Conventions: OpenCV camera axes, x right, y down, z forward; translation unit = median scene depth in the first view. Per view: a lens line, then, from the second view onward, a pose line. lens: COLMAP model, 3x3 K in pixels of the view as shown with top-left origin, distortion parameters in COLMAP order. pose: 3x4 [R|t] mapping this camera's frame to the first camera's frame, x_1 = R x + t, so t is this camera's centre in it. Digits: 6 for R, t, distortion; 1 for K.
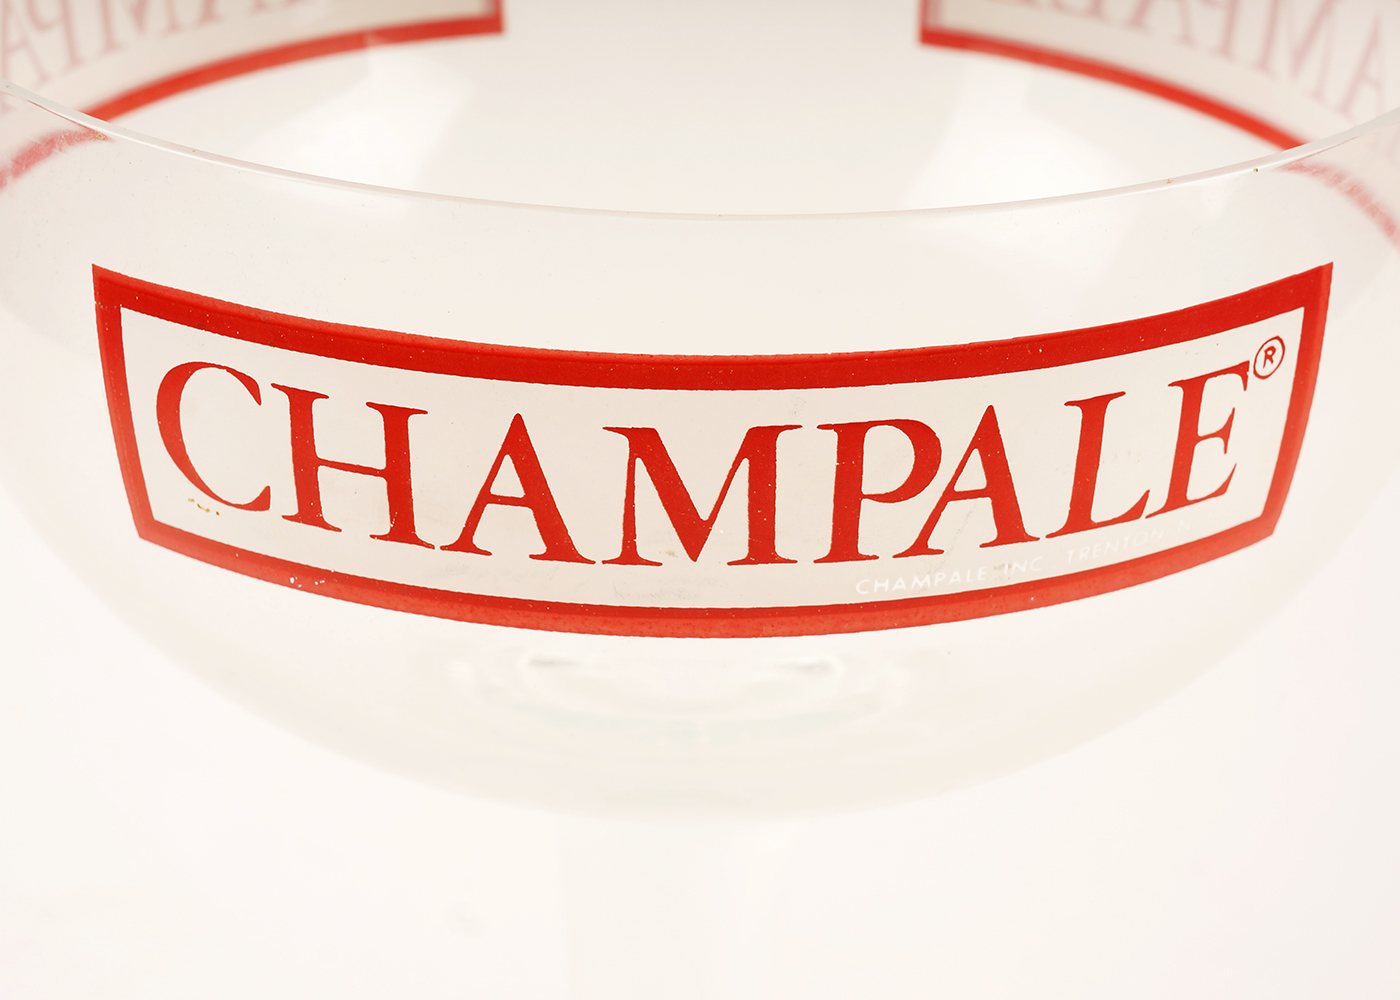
lens RADIAL K [[3291.2, 0, 698.6], [0, 3291.2, 501.5], [0, 0, 1]] dist [-0.049498, 0.000000]
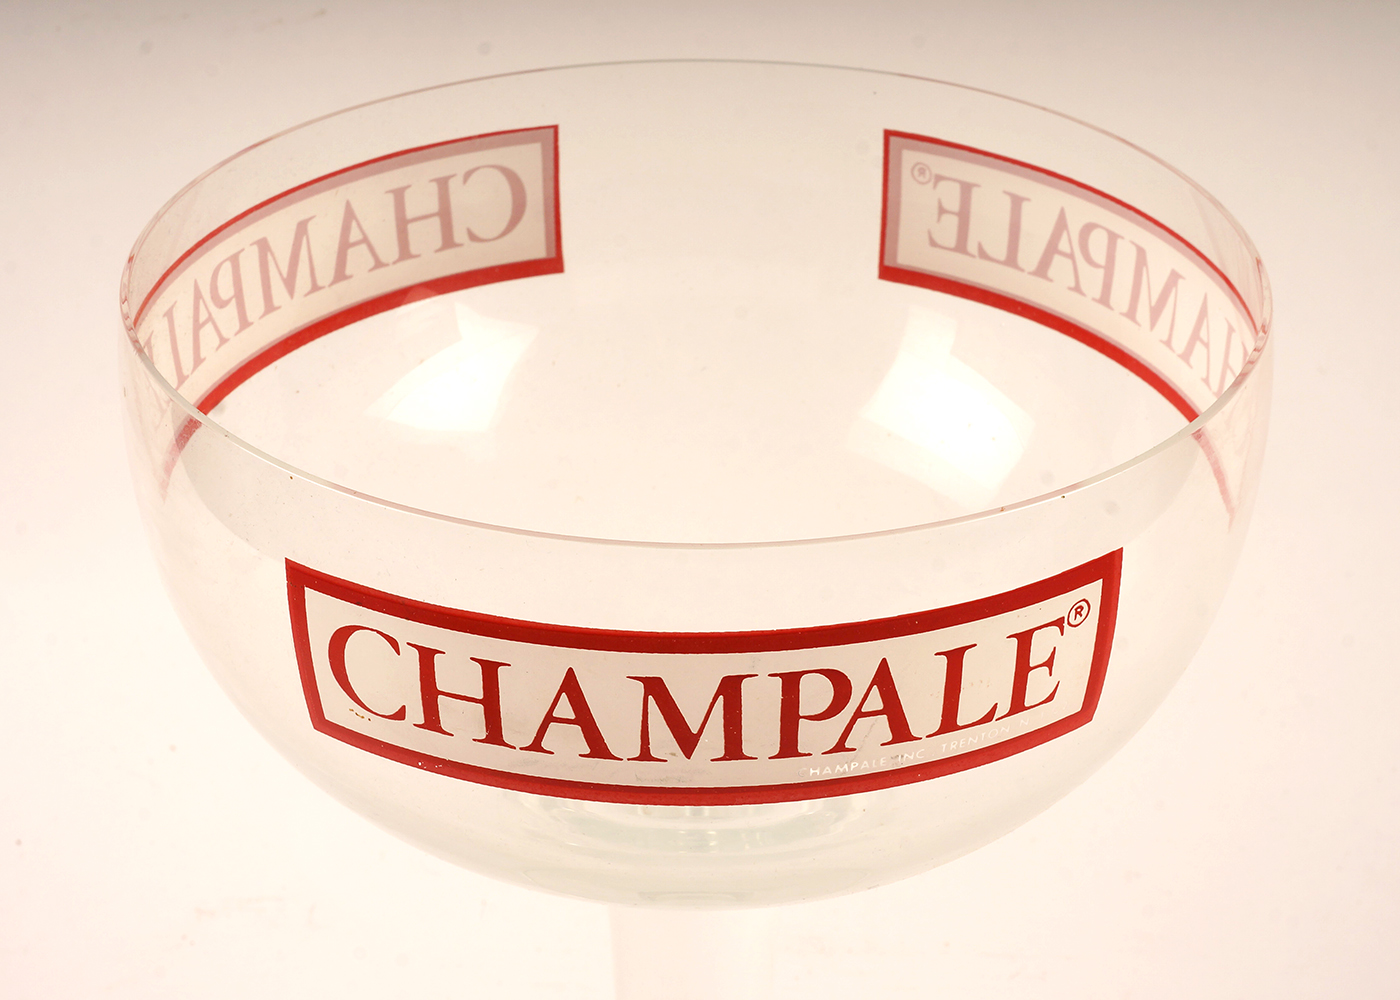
lens RADIAL K [[3291.2, 0, 701.2], [0, 3291.2, 498.7], [0, 0, 1]] dist [-0.049498, 0.000000]
pose [[0.999777, -0.004497, -0.020633, 0.035270], [0.005150, 0.999483, 0.031738, -0.145393], [0.020479, -0.031837, 0.999283, -0.487639]]
